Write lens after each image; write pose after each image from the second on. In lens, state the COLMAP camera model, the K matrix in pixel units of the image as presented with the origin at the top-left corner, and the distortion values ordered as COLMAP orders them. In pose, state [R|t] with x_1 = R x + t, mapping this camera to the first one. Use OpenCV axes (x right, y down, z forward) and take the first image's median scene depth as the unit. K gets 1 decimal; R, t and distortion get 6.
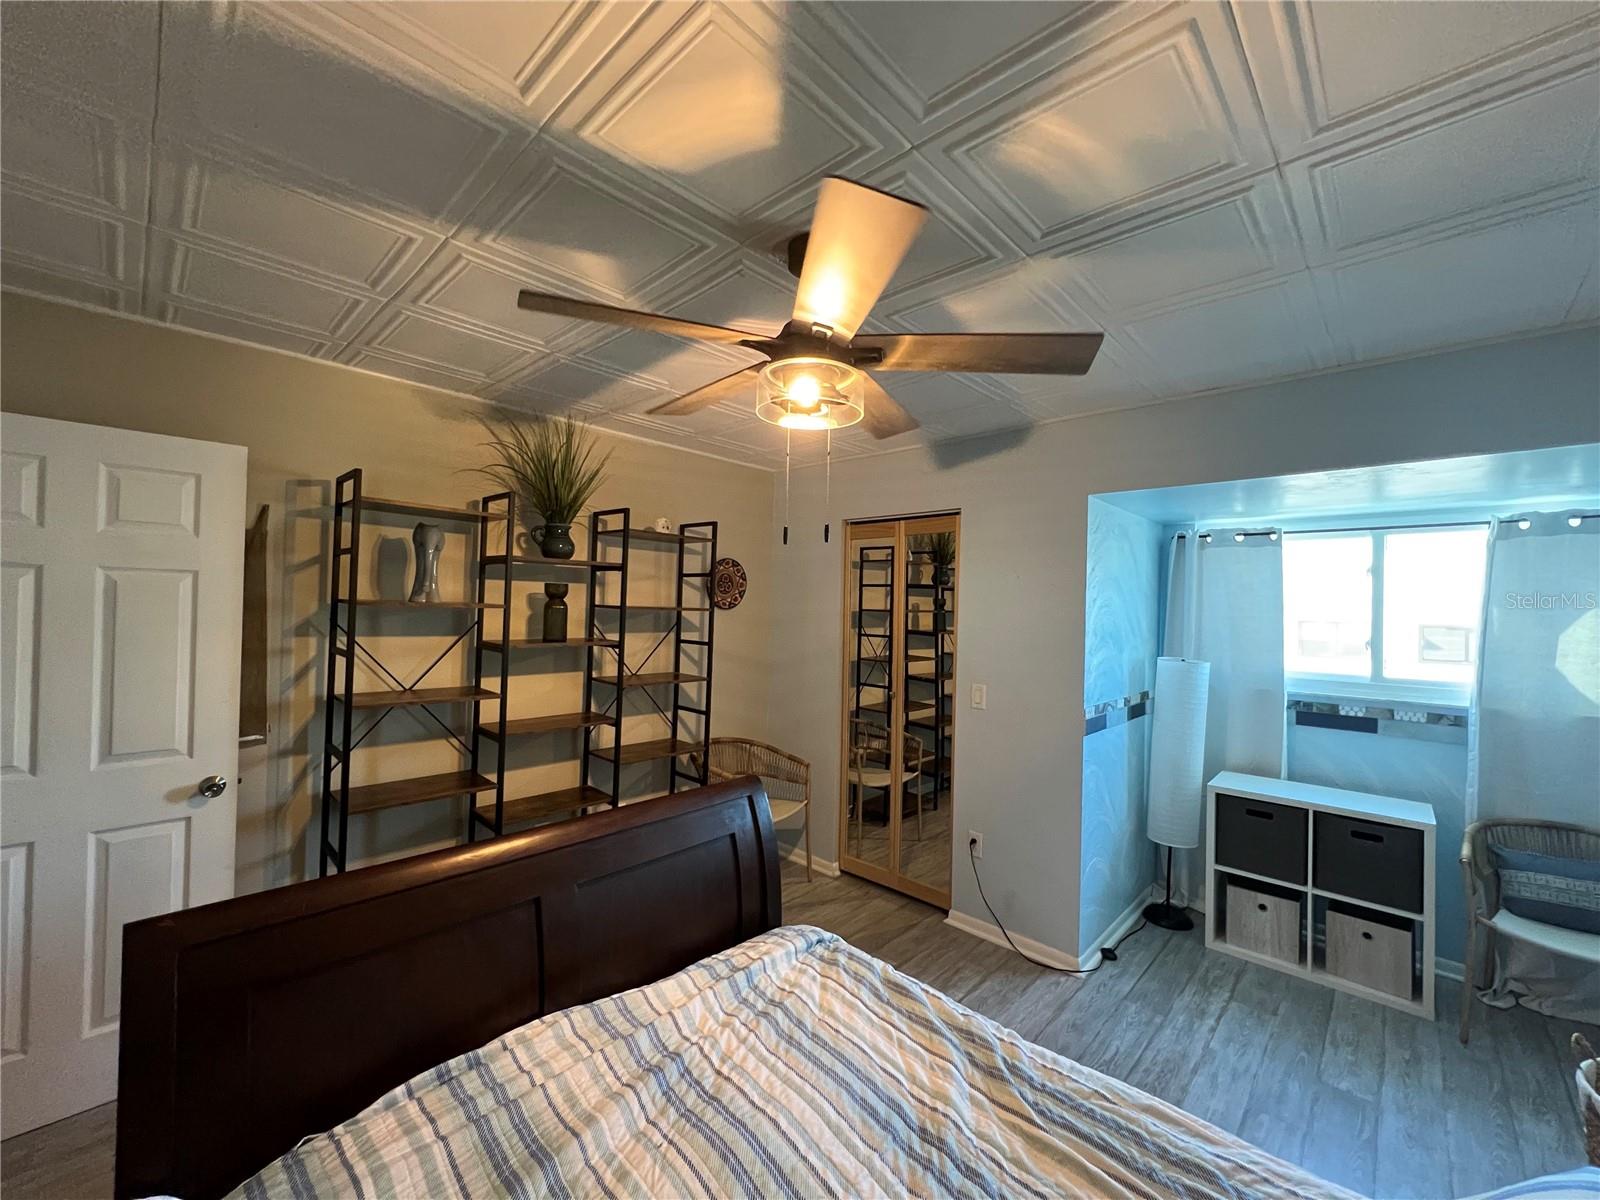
lens RADIAL K [[639.7, 0, 801.0], [0, 639.7, 601.8], [0, 0, 1]] dist [-0.000160, 0.000214]
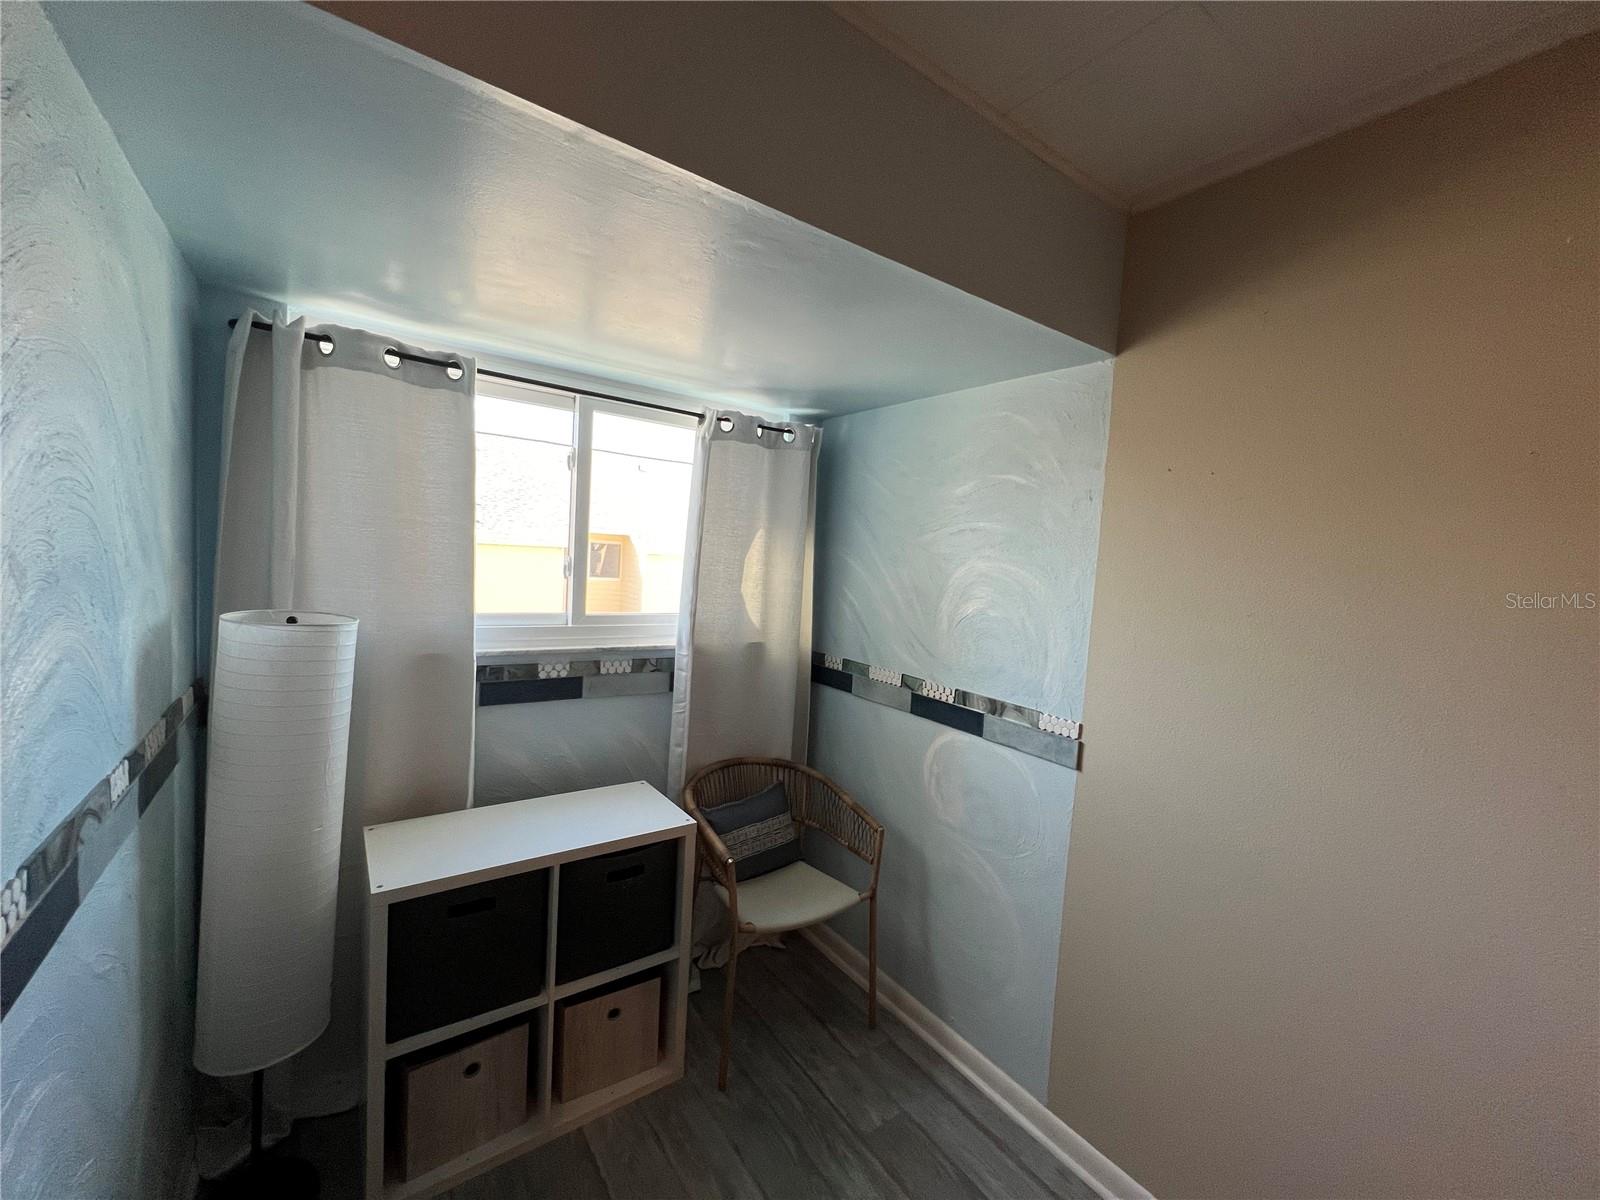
lens RADIAL K [[638.7, 0, 800.1], [0, 638.7, 598.5], [0, 0, 1]] dist [-0.000530, 0.000126]
pose [[0.188711, -0.078146, 0.978918, 0.286116], [-0.068871, 0.993321, 0.092573, 0.019061], [-0.979615, -0.084889, 0.182069, 0.678483]]
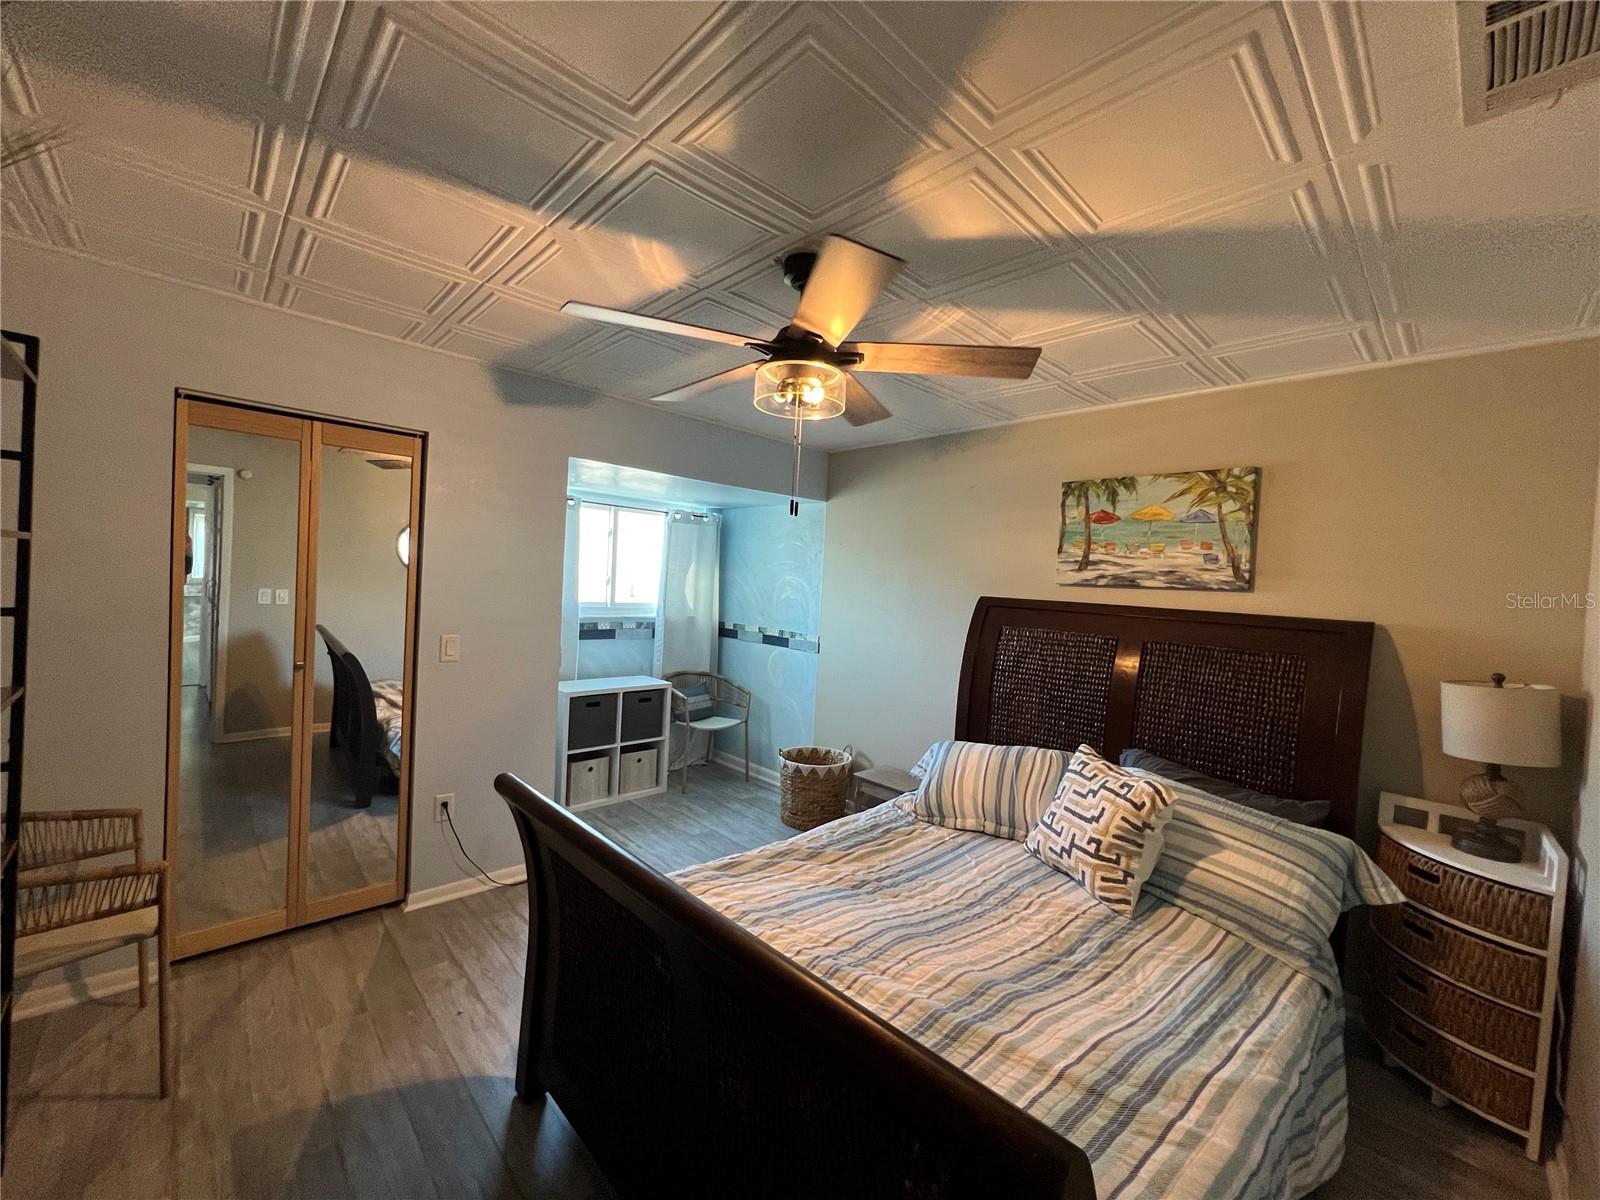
lens RADIAL K [[638.7, 0, 800.1], [0, 638.7, 598.5], [0, 0, 1]] dist [-0.000530, 0.000126]
pose [[0.050443, -0.050786, 0.997435, -0.658407], [-0.062728, 0.996573, 0.053914, -0.004737], [-0.996755, -0.065287, 0.047084, 0.502830]]
